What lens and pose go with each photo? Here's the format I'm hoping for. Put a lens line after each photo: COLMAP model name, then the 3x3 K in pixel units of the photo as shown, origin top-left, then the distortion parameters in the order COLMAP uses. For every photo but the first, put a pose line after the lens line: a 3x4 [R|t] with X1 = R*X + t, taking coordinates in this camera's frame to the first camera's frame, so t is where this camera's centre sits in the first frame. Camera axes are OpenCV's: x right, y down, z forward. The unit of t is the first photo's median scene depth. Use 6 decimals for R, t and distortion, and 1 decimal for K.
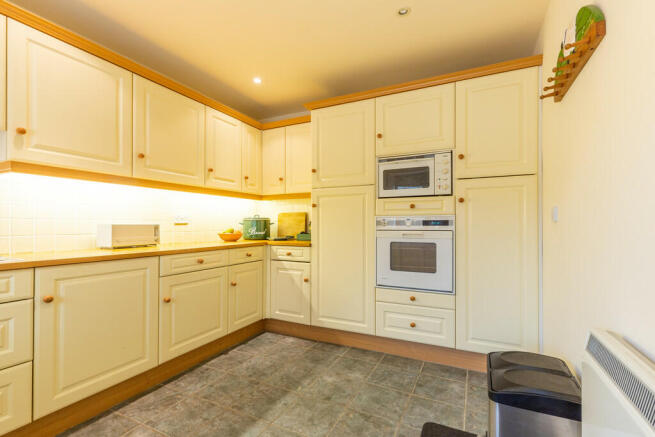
lens RADIAL K [[302.0, 0, 327.5], [0, 302.0, 218.5], [0, 0, 1]] dist [0.001395, -0.000110]
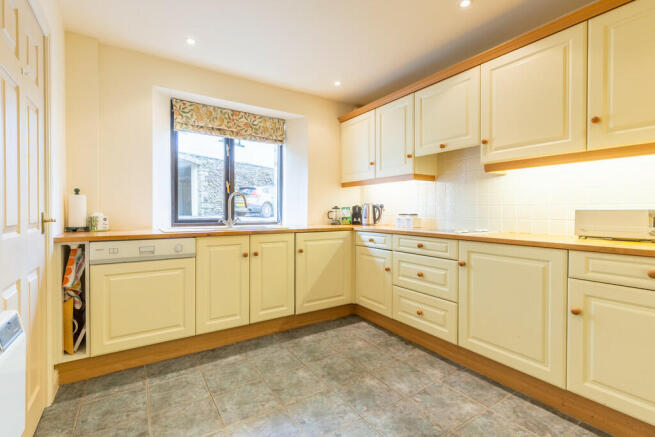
lens RADIAL K [[300.6, 0, 326.7], [0, 300.6, 210.9], [0, 0, 1]] dist [-0.001276, -0.000408]
pose [[-0.515681, -0.002473, -0.856777, 0.495624], [0.013054, 0.999857, -0.010743, 0.028384], [0.856681, -0.016725, -0.515575, 1.026874]]
